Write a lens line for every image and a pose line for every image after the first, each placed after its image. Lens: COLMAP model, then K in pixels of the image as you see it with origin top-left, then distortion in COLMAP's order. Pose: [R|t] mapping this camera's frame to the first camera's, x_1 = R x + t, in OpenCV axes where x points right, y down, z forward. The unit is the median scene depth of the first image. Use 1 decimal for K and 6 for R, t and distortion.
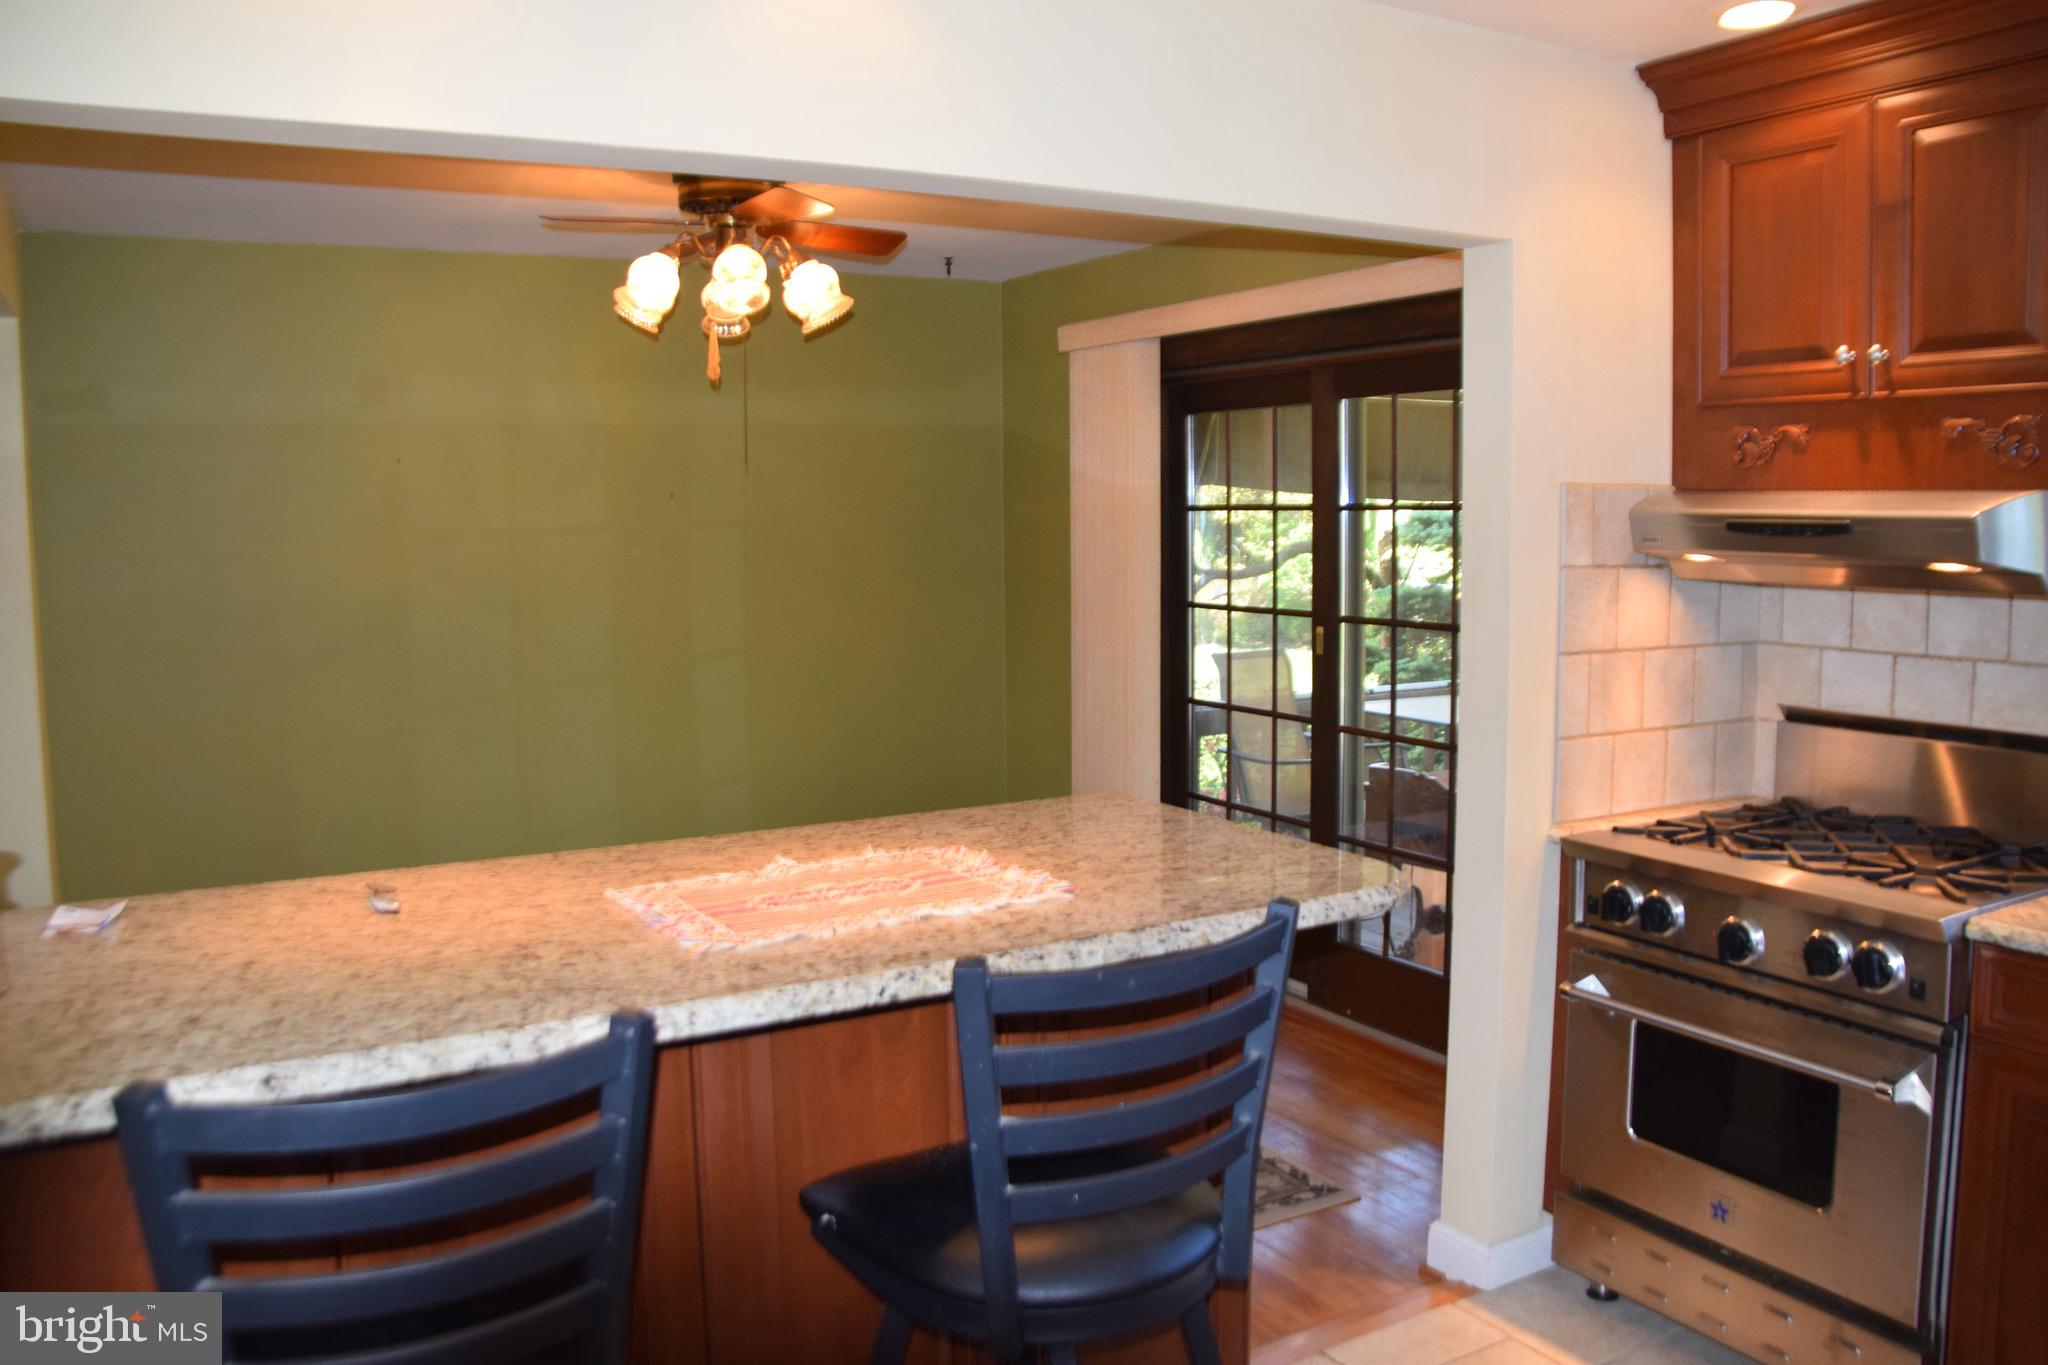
lens RADIAL K [[1609.0, 0, 1035.0], [0, 1609.0, 646.3], [0, 0, 1]] dist [-0.173934, 0.111288]
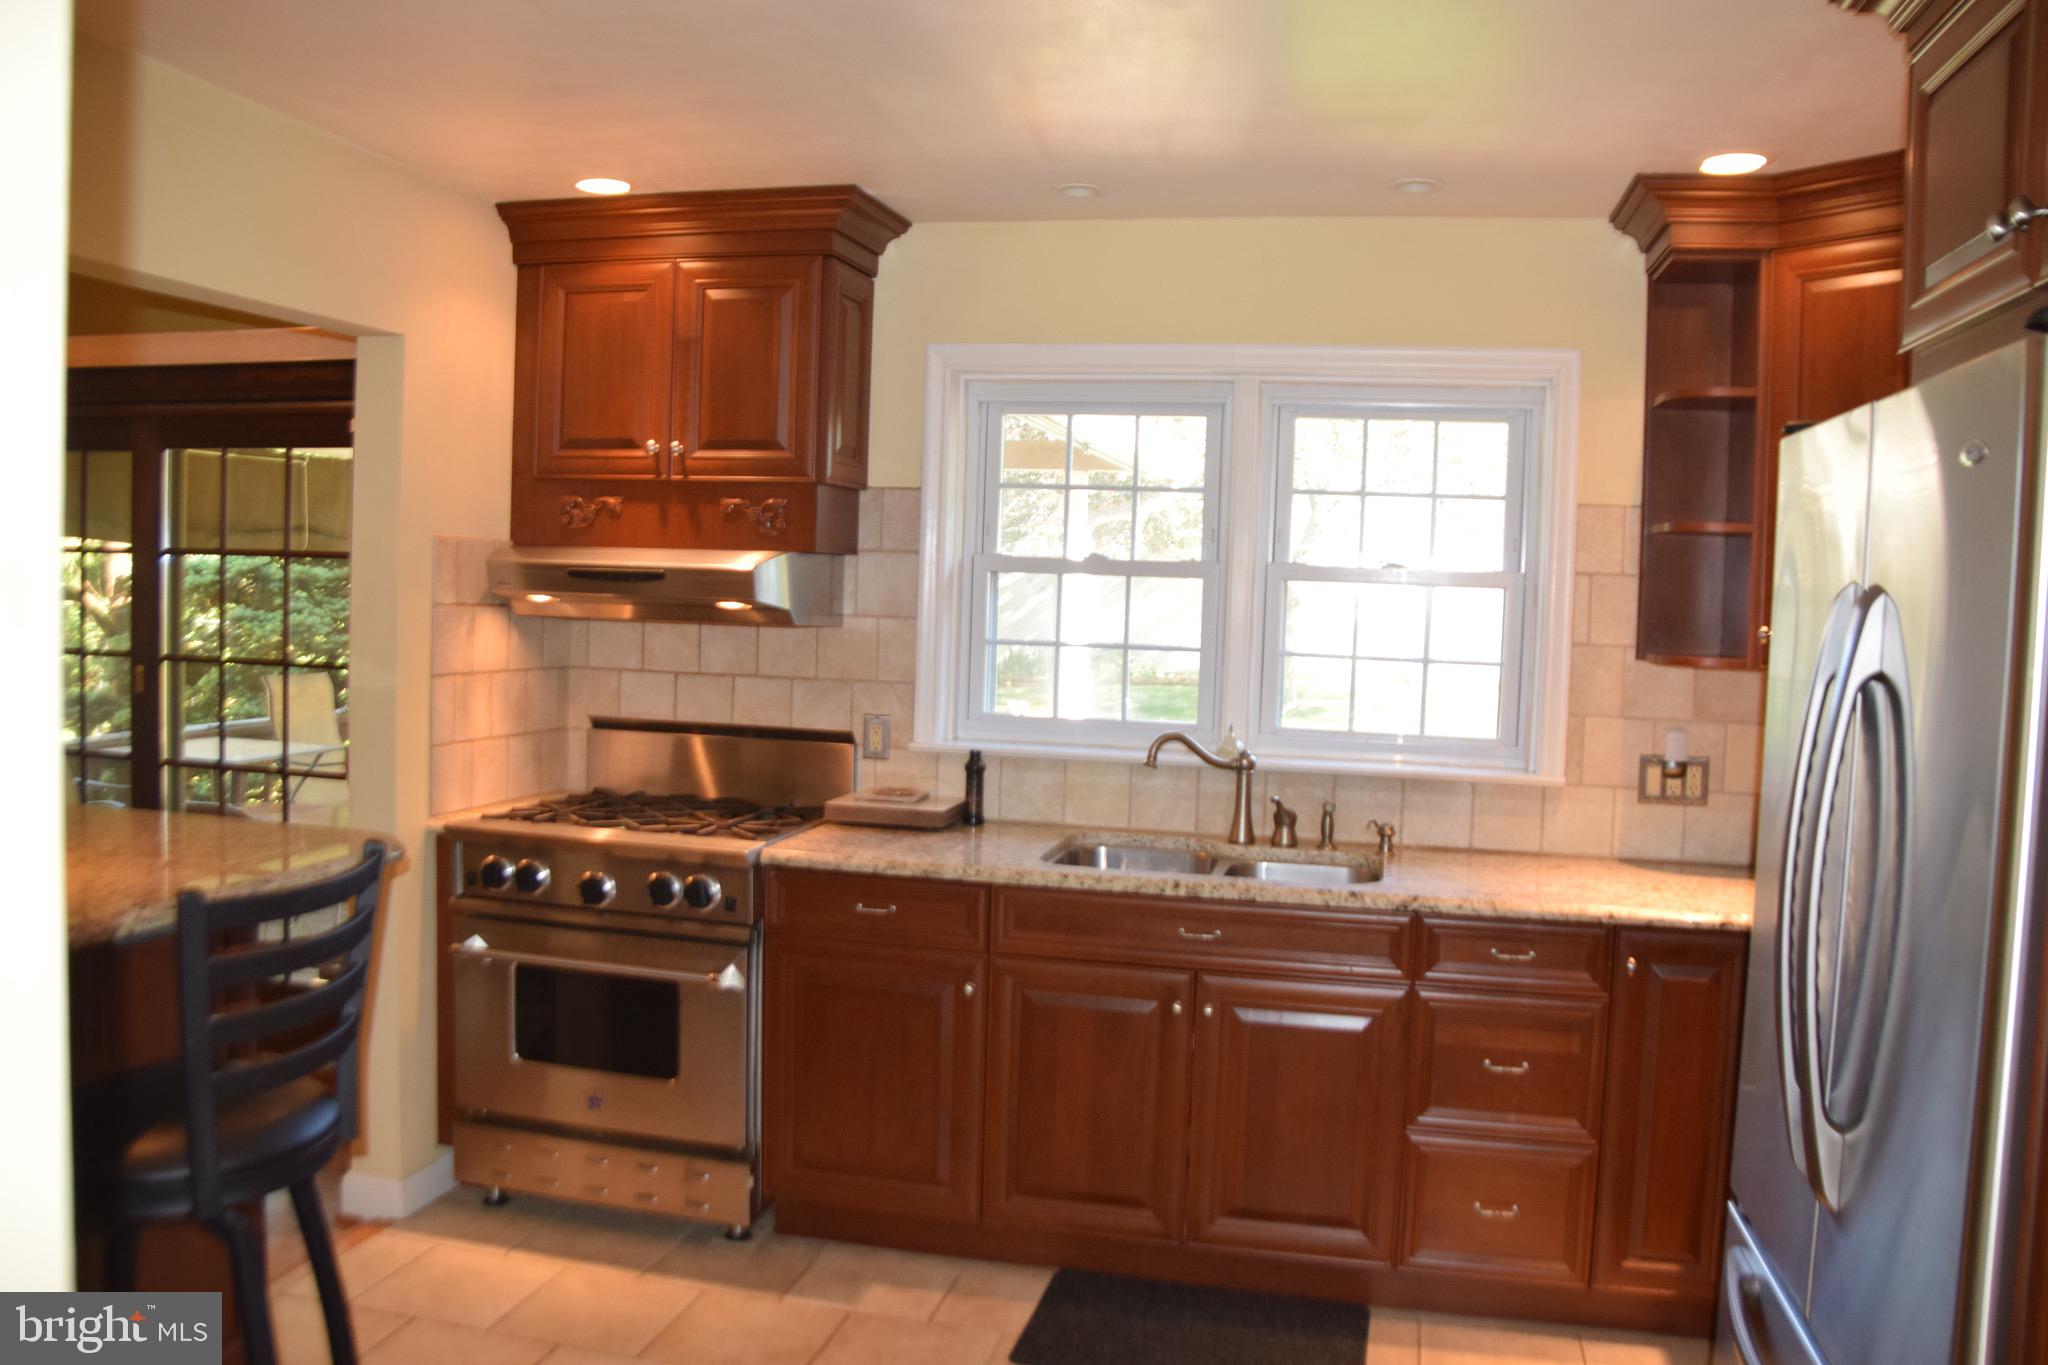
lens RADIAL K [[1609.0, 0, 1023.1], [0, 1609.0, 667.2], [0, 0, 1]] dist [-0.173934, 0.111288]
pose [[0.689853, -0.011410, 0.723860, -0.236744], [0.027206, 0.999578, -0.010172, 0.023136], [-0.723438, 0.026711, 0.689872, -0.168763]]
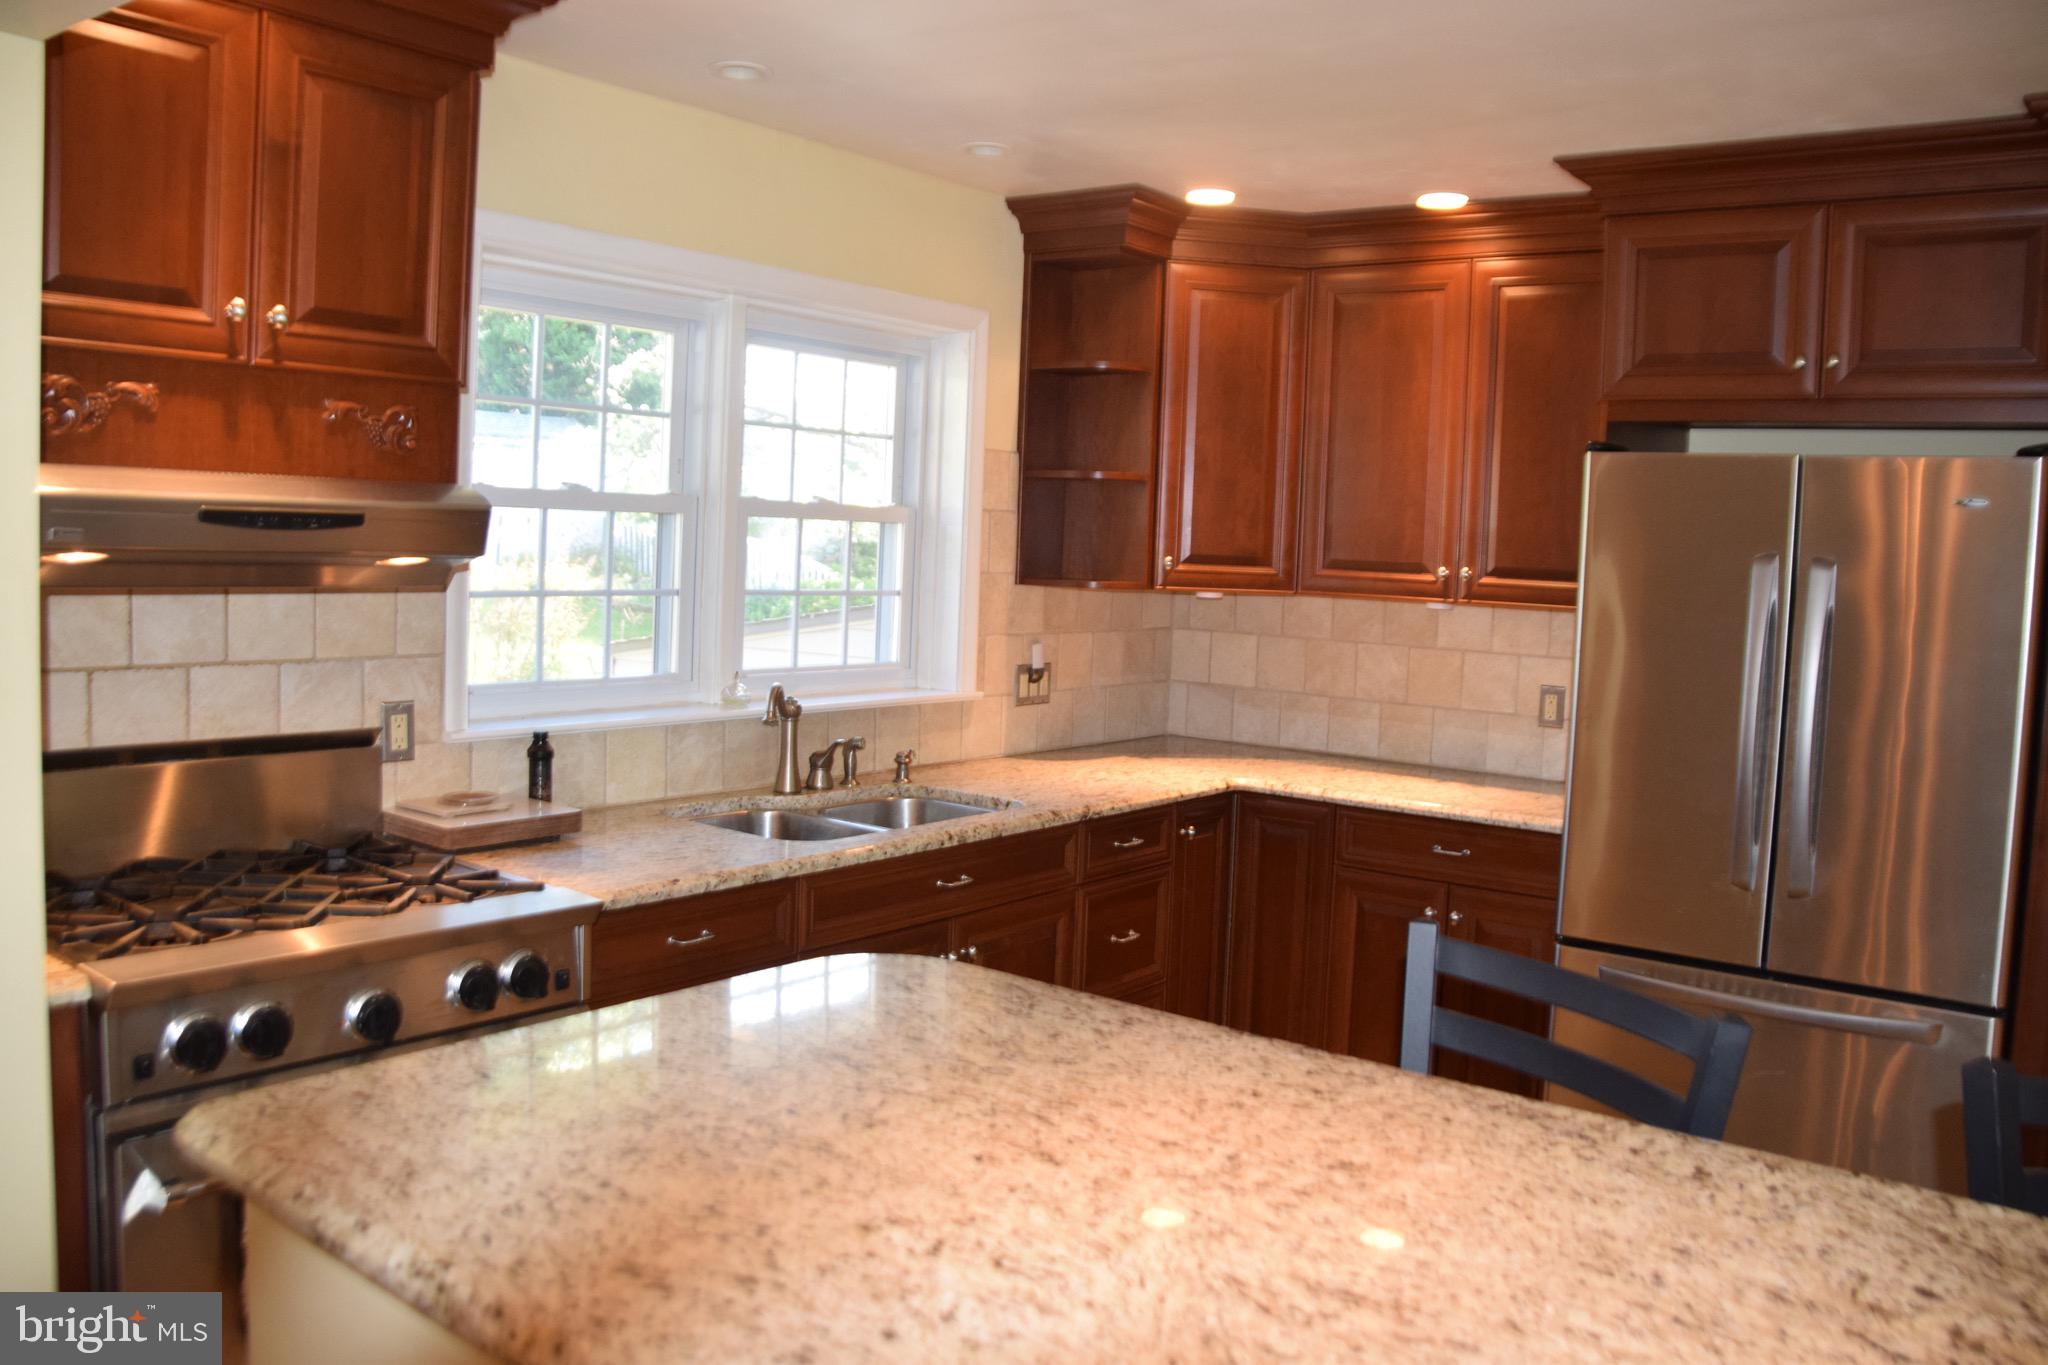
lens RADIAL K [[1609.0, 0, 1027.7], [0, 1609.0, 679.2], [0, 0, 1]] dist [-0.173934, 0.111288]
pose [[-0.359059, -0.088812, 0.929080, -0.388694], [0.045018, 0.992656, 0.112287, -0.060910], [-0.932229, 0.082143, -0.352424, 0.851563]]
